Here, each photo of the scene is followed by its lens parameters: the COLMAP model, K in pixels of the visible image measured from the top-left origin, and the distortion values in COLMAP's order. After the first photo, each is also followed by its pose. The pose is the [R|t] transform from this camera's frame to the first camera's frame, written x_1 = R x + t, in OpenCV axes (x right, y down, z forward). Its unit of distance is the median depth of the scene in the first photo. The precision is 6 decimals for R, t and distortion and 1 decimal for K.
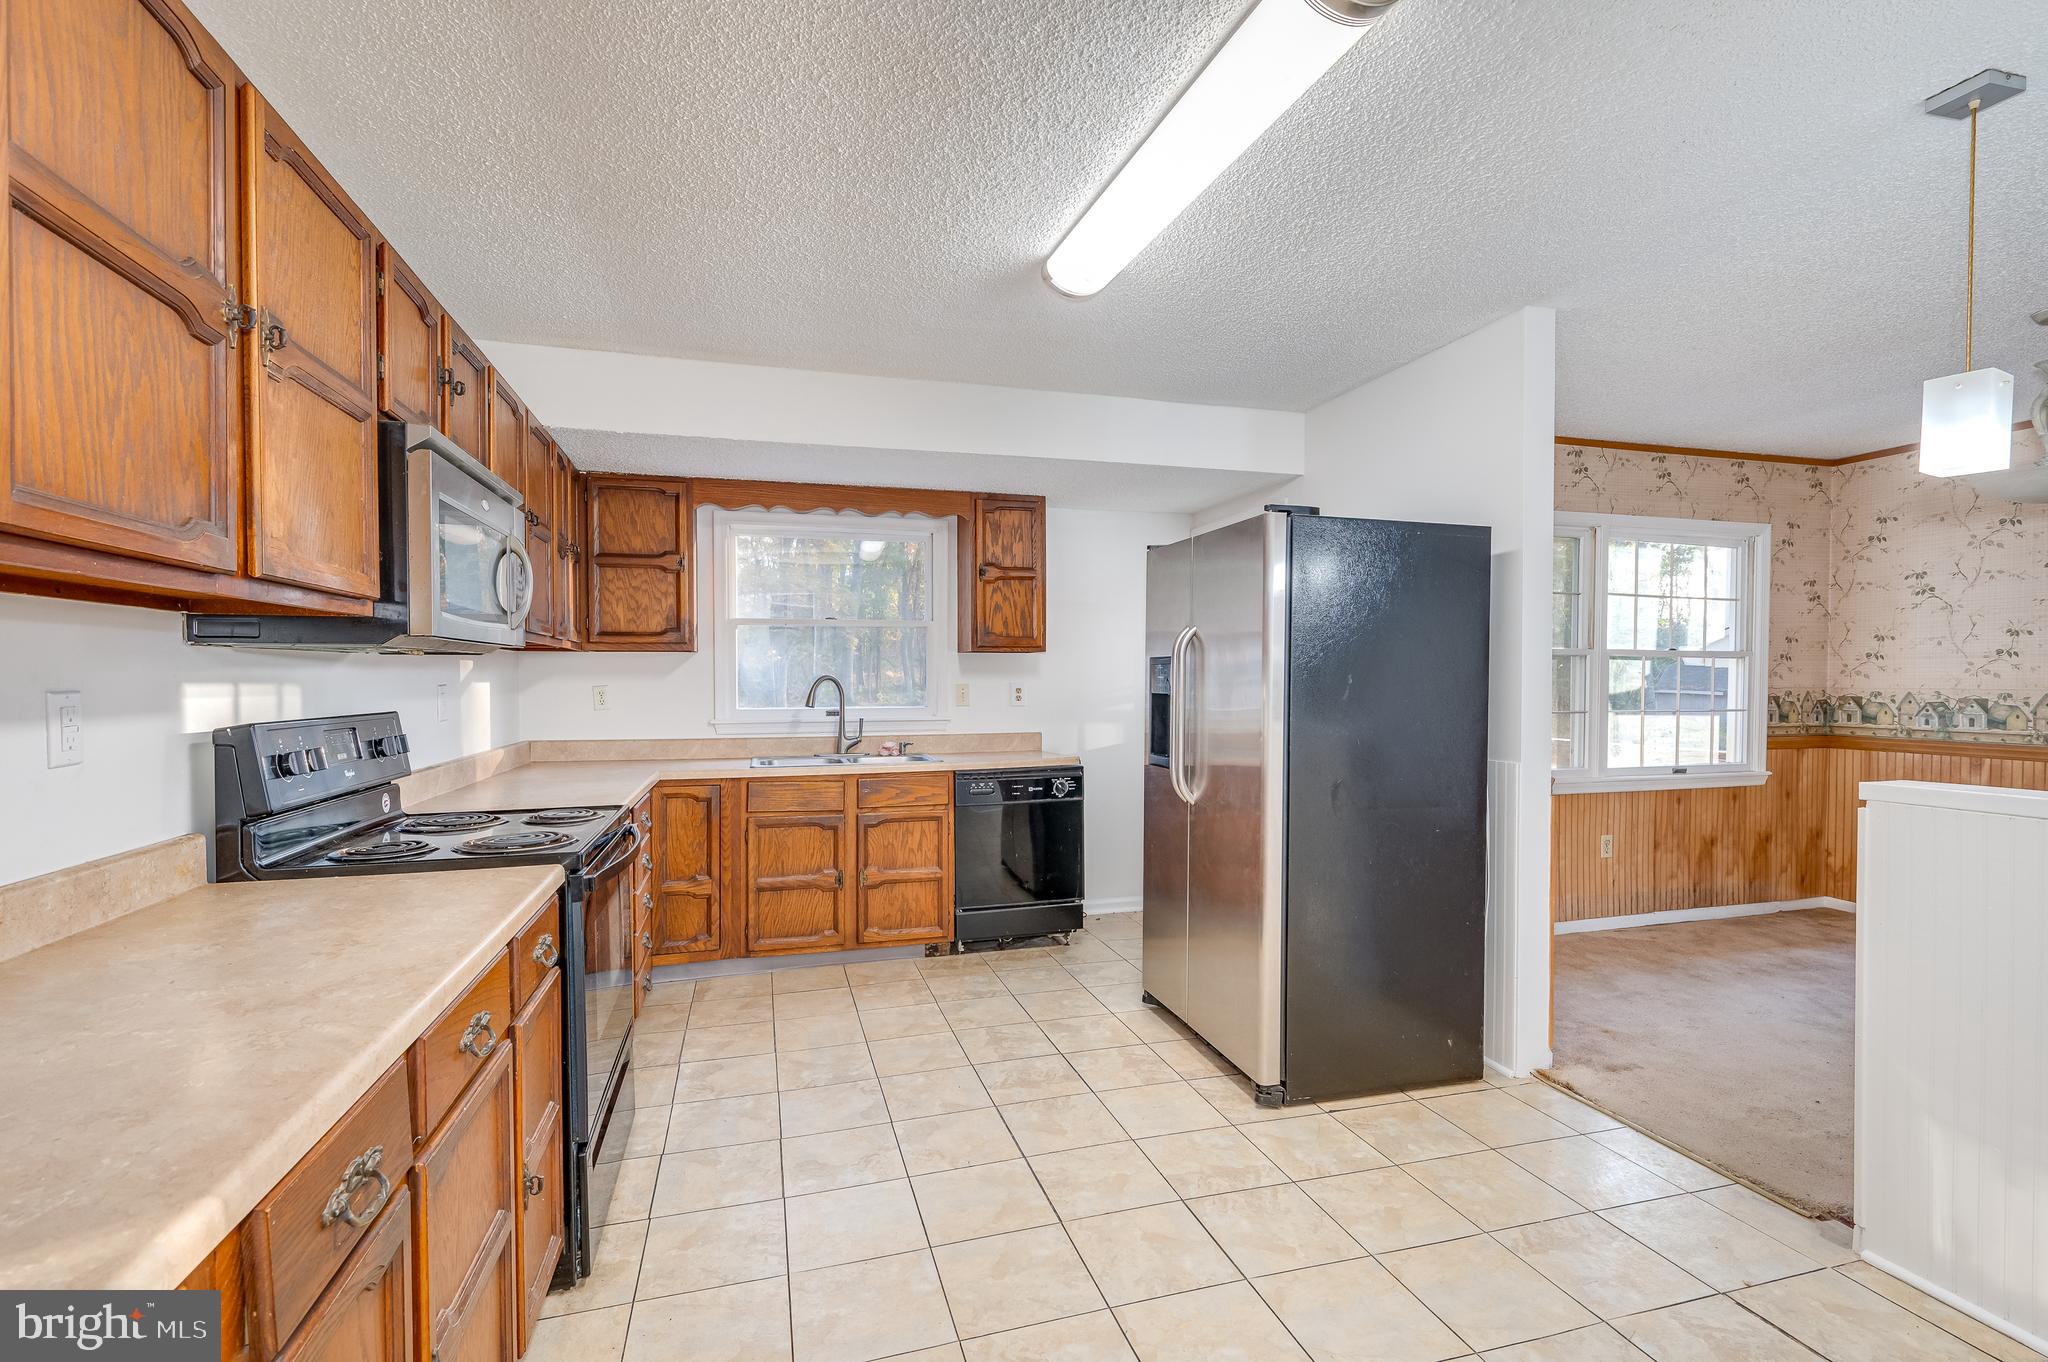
lens RADIAL K [[908.6, 0, 1061.7], [0, 908.6, 691.5], [0, 0, 1]] dist [0.000935, 0.000612]
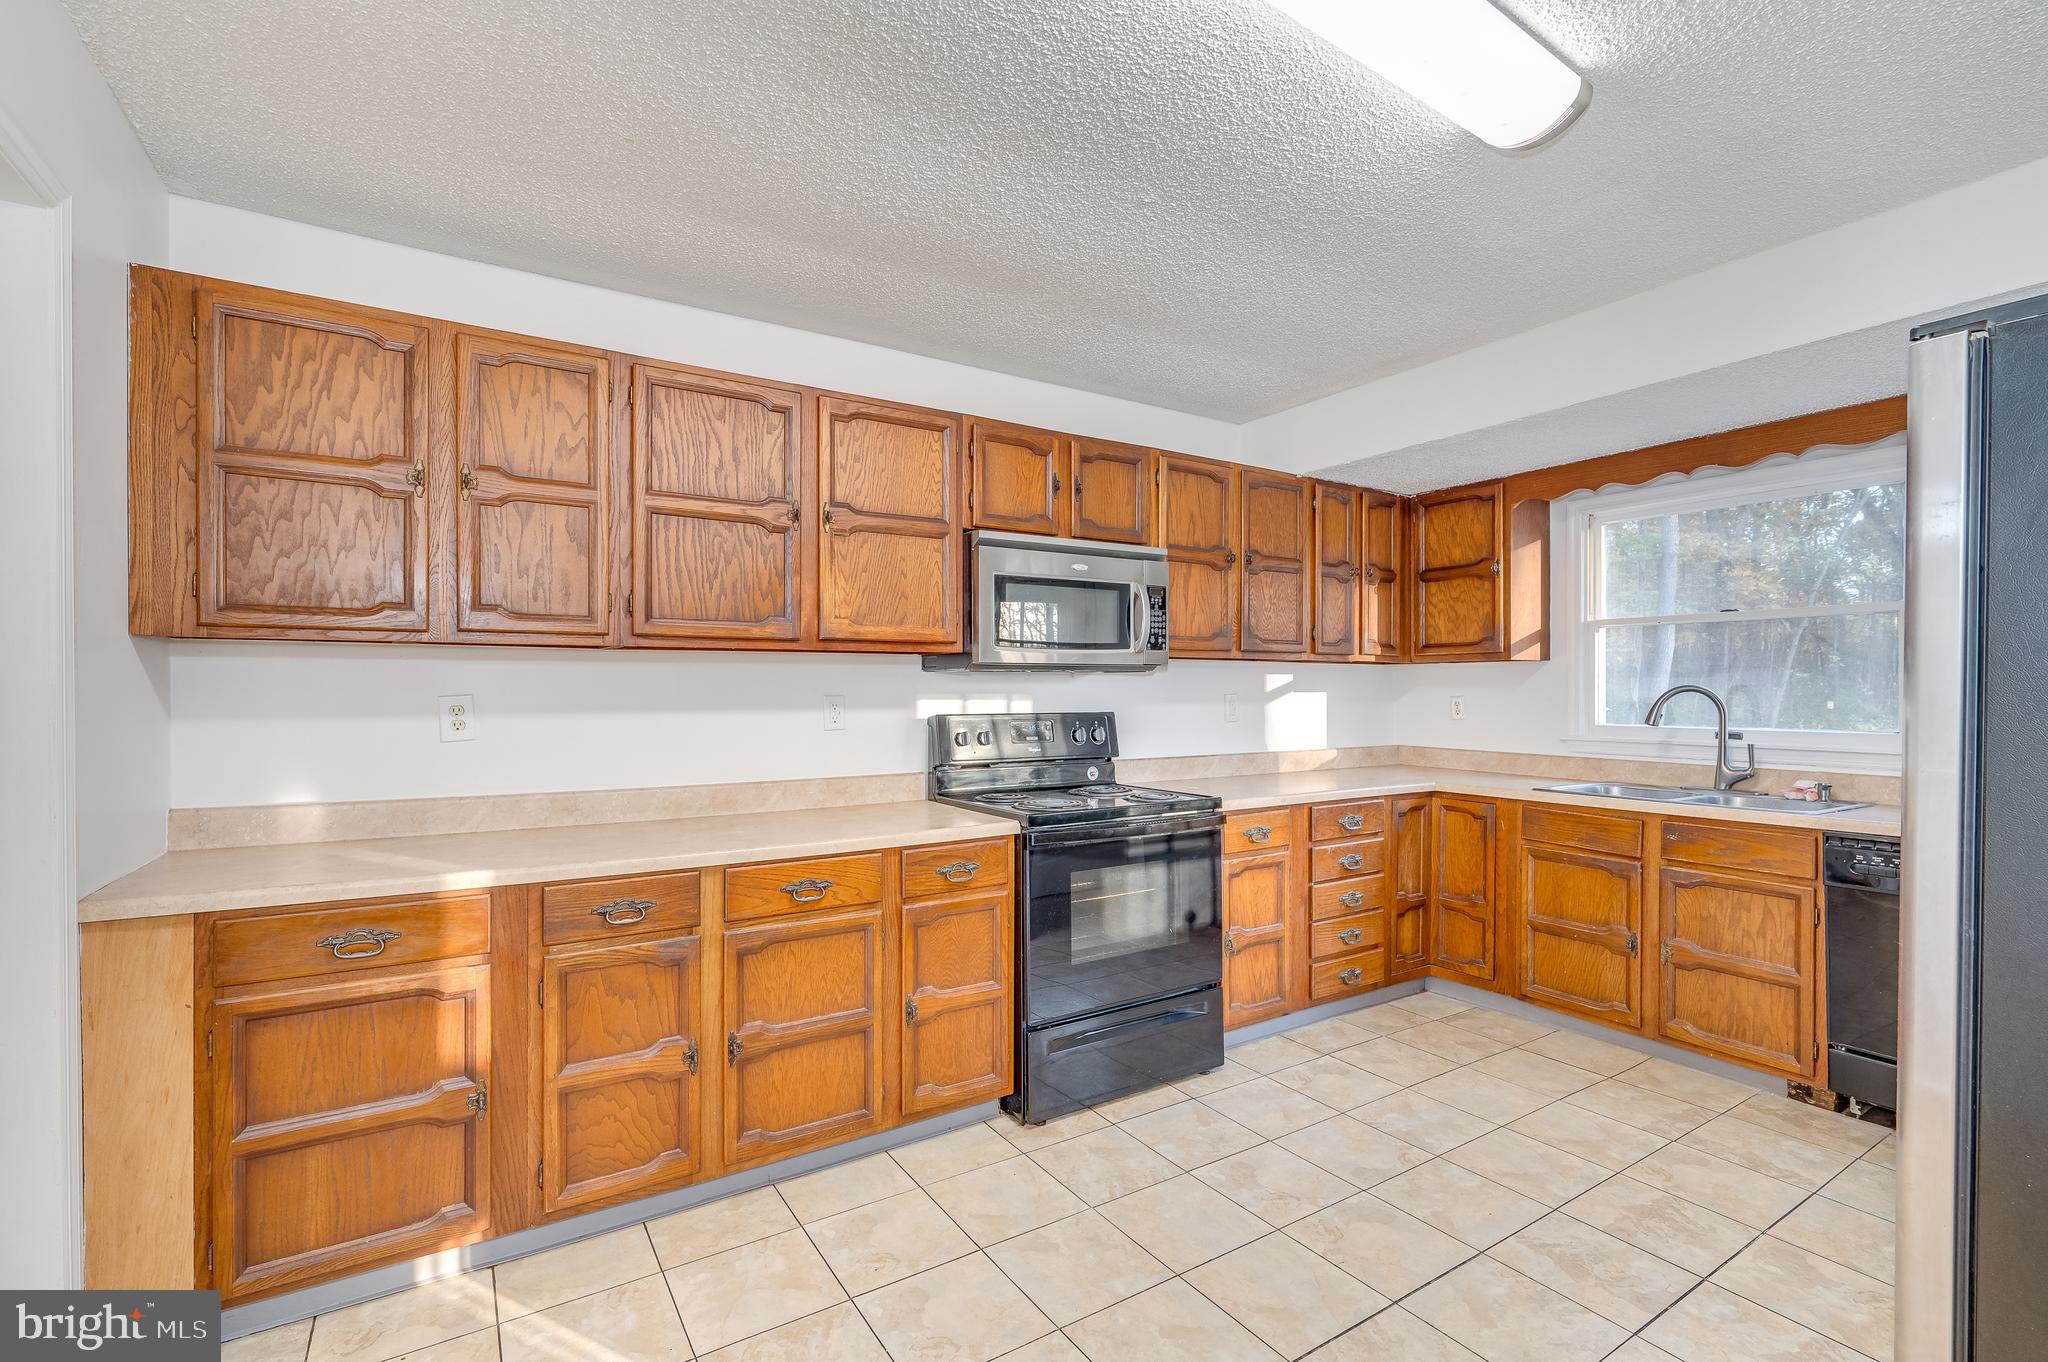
lens RADIAL K [[908.6, 0, 1053.5], [0, 908.6, 691.4], [0, 0, 1]] dist [0.000935, 0.000612]
pose [[0.289200, 0.004727, -0.957257, 0.346662], [-0.014569, 0.999894, 0.000536, -0.005604], [0.957158, 0.013792, 0.289238, 0.270307]]
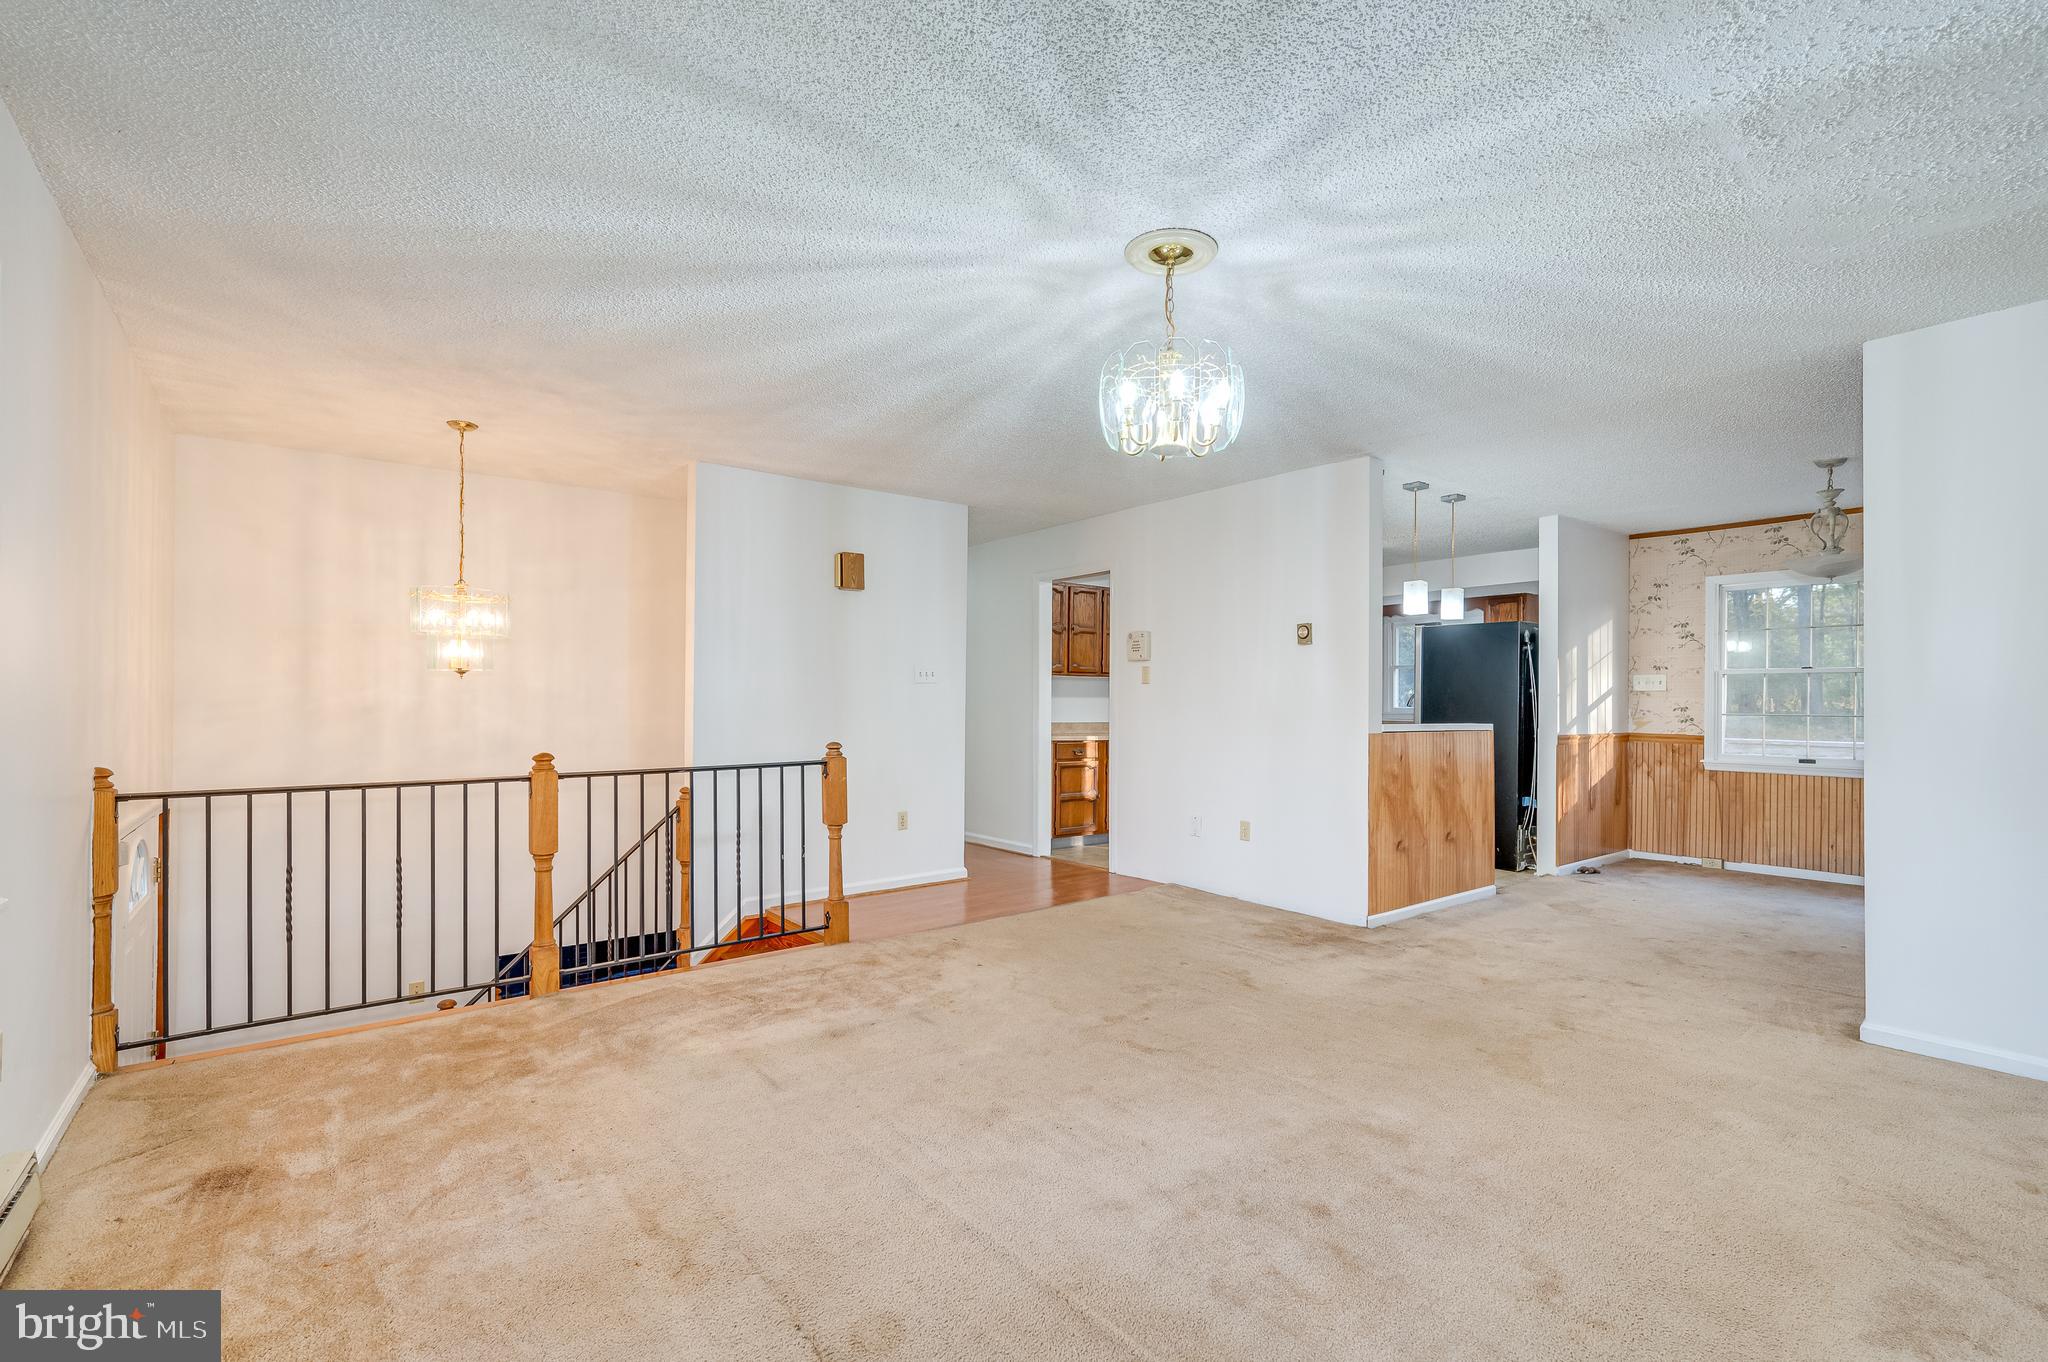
lens RADIAL K [[908.6, 0, 1034.5], [0, 908.6, 692.8], [0, 0, 1]] dist [0.000935, 0.000612]
pose [[0.378735, -0.009169, -0.925460, 1.413879], [-0.020183, 0.999631, -0.018163, 0.040219], [0.925285, 0.025557, 0.378411, -0.661232]]
